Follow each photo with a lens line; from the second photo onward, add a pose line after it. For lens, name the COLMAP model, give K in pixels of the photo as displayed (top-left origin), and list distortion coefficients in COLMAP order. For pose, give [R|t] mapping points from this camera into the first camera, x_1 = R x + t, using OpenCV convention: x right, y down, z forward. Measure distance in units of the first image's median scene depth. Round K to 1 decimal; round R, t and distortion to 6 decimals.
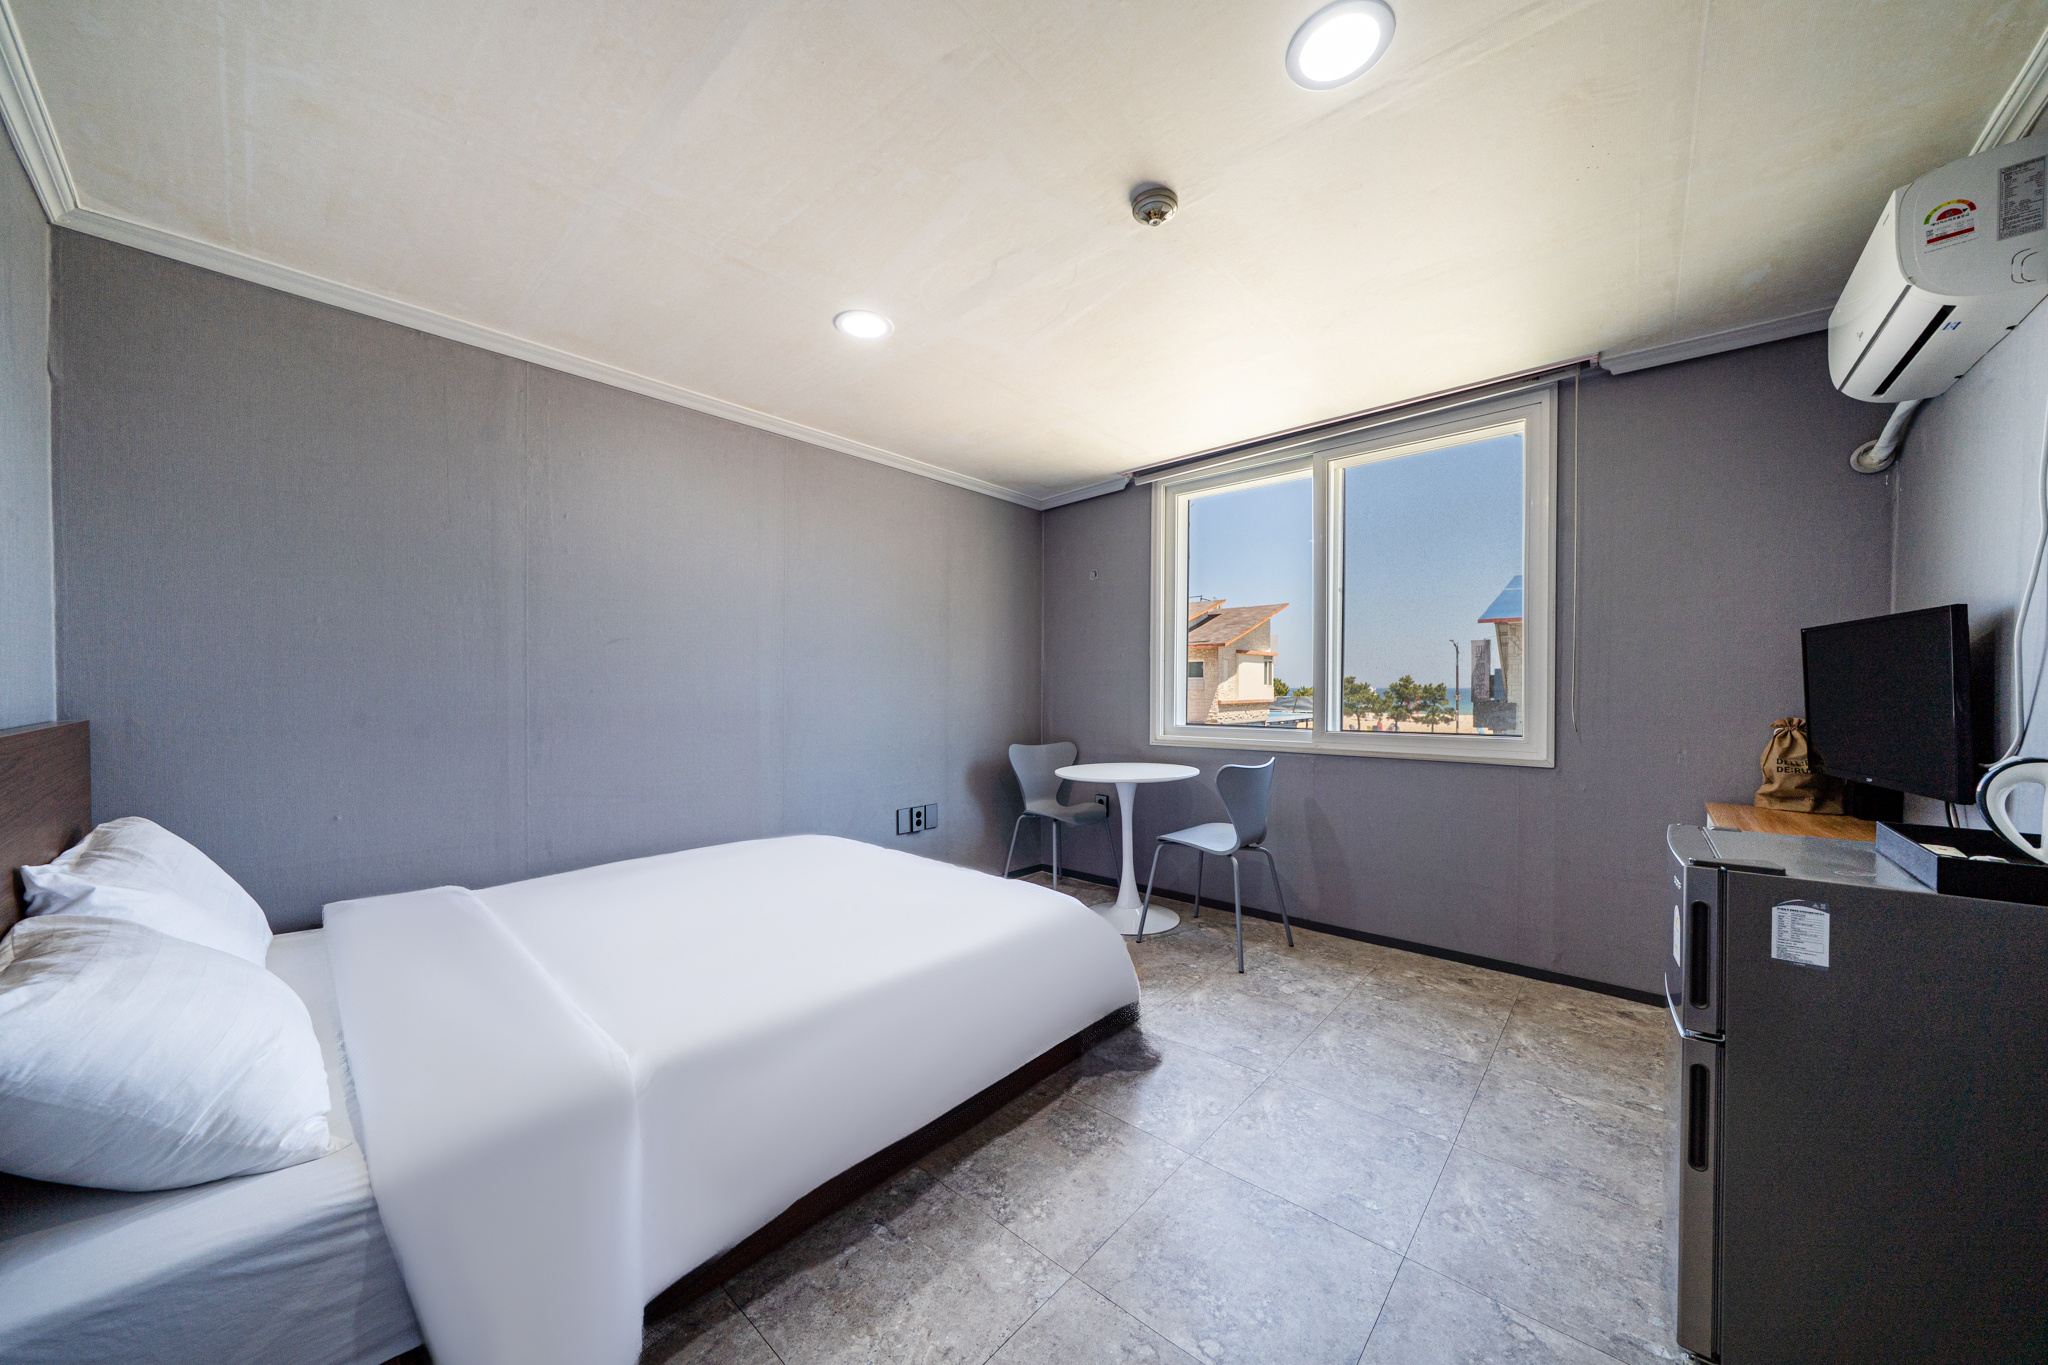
lens RADIAL K [[695.0, 0, 1009.7], [0, 695.0, 700.1], [0, 0, 1]] dist [-0.000197, 0.000022]
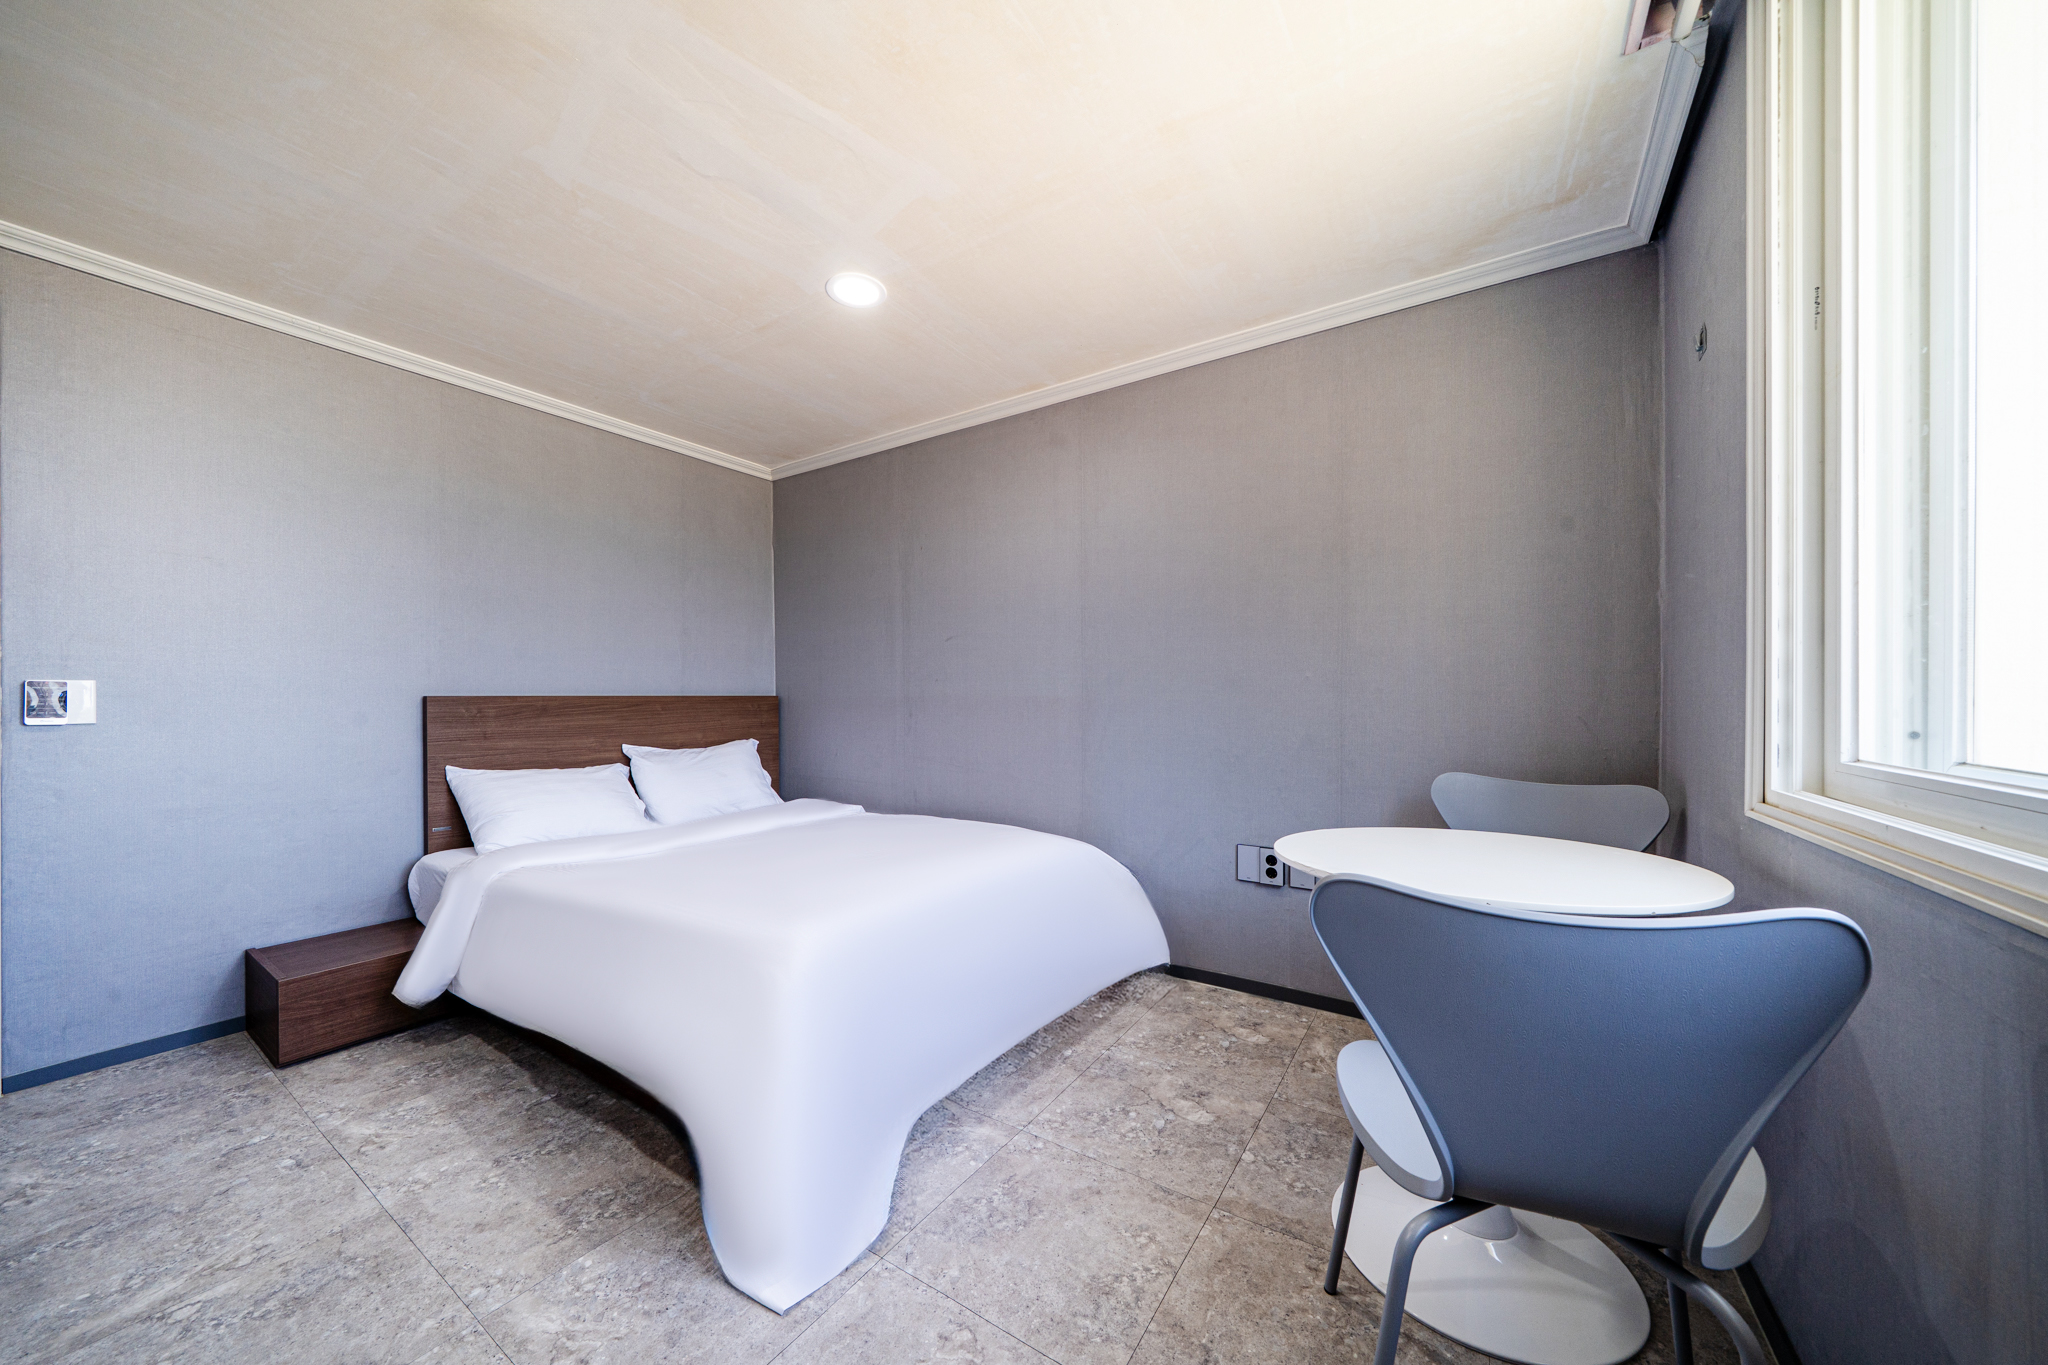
lens RADIAL K [[695.0, 0, 1009.7], [0, 695.0, 700.1], [0, 0, 1]] dist [-0.000197, 0.000022]
pose [[0.163670, 0.005779, -0.986498, 1.153635], [-0.010535, 0.999936, 0.004110, 0.031537], [0.986459, 0.009720, 0.163720, 1.574029]]
